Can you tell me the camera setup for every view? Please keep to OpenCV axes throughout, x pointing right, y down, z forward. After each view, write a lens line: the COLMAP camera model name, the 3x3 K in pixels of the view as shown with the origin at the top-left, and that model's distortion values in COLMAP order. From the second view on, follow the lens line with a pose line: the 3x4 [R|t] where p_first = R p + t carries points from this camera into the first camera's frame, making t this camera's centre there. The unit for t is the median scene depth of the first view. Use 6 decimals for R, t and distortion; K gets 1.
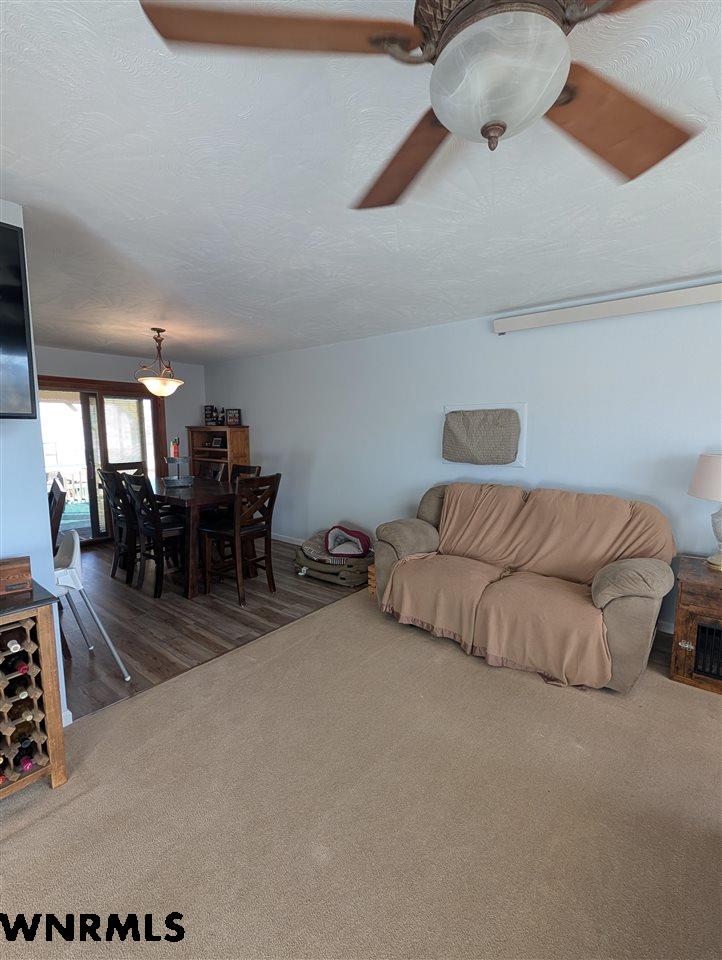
lens RADIAL K [[423.6, 0, 356.5], [0, 423.6, 483.8], [0, 0, 1]] dist [-0.003877, -0.000596]
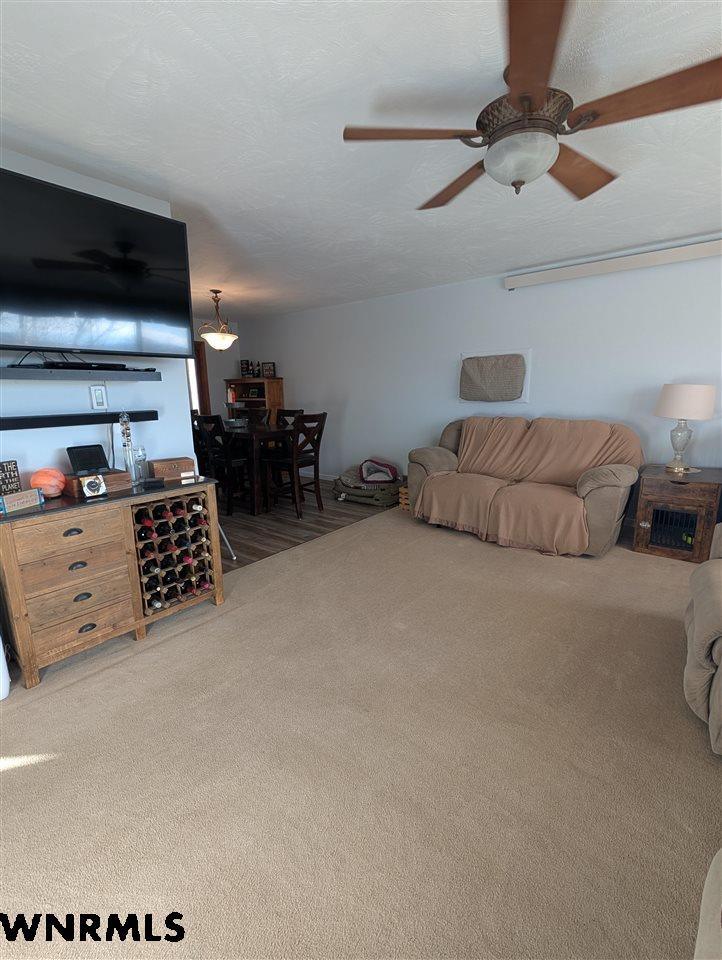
lens RADIAL K [[423.6, 0, 356.5], [0, 423.6, 483.8], [0, 0, 1]] dist [-0.003877, -0.000596]
pose [[0.999851, -0.016923, -0.003382, -0.103237], [0.017162, 0.995642, 0.091667, 0.077244], [0.001816, -0.091711, 0.995784, -0.250265]]
